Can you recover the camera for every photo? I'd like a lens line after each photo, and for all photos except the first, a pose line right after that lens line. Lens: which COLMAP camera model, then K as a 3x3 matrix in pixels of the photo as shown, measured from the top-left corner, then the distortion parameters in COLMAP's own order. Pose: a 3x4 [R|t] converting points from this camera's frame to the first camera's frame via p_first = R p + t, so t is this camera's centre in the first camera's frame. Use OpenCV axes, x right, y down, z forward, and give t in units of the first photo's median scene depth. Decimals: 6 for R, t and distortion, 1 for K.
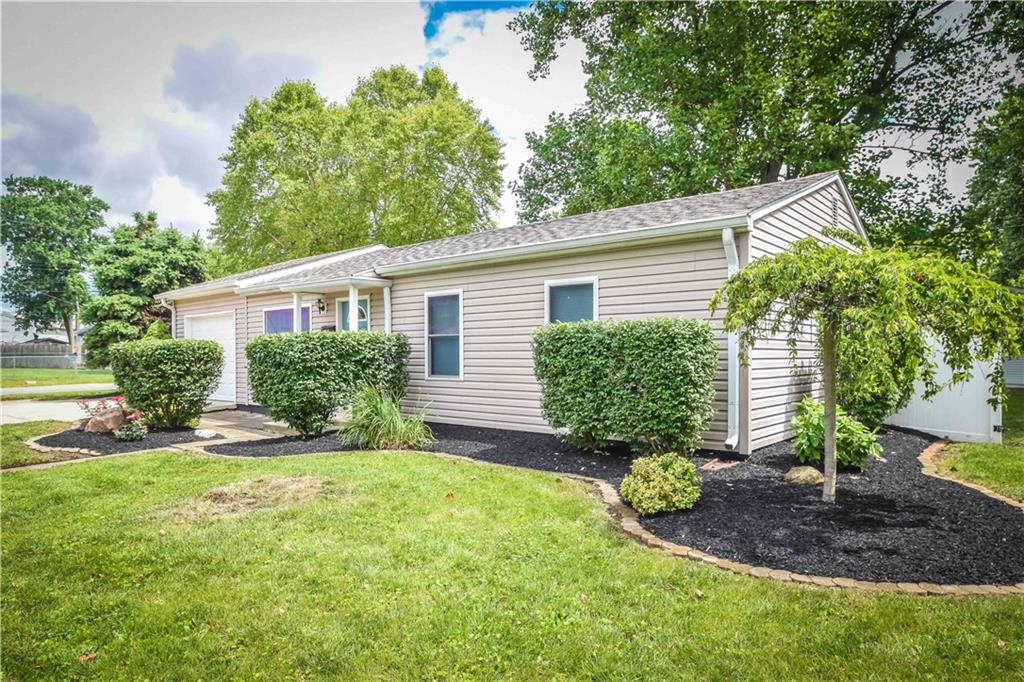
lens RADIAL K [[617.0, 0, 513.3], [0, 617.0, 359.1], [0, 0, 1]] dist [-0.028028, 0.001893]
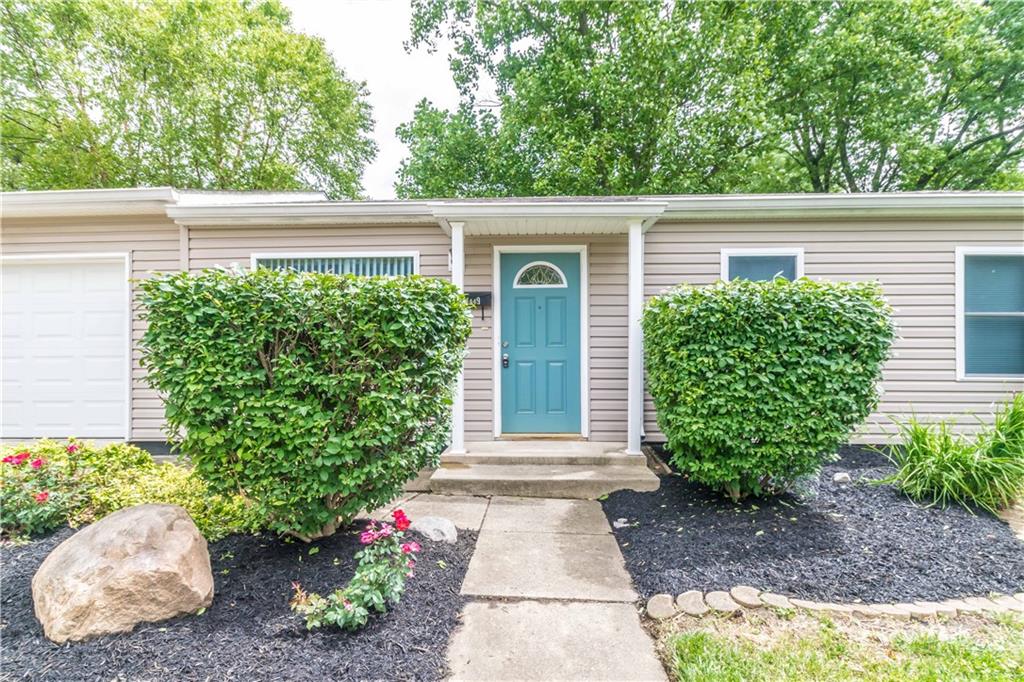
lens RADIAL K [[523.2, 0, 510.8], [0, 523.2, 369.7], [0, 0, 1]] dist [0.002387, 0.000404]
pose [[0.815019, 0.009434, 0.579357, -0.608157], [-0.000210, 0.999872, -0.015985, 0.024383], [-0.579434, 0.012907, 0.814917, 0.661173]]
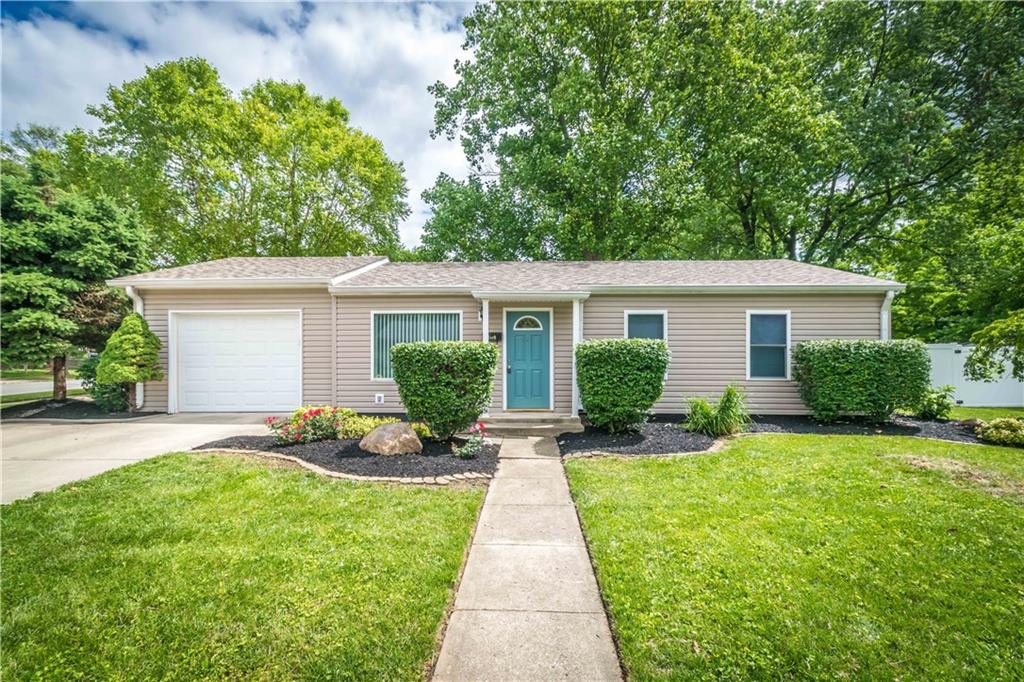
lens RADIAL K [[468.5, 0, 513.4], [0, 468.5, 374.7], [0, 0, 1]] dist [-0.002734, -0.000222]
pose [[0.803993, 0.004891, 0.594619, -0.822629], [-0.000727, 0.999974, -0.007242, 0.022561], [-0.594639, 0.005391, 0.803975, 0.384033]]
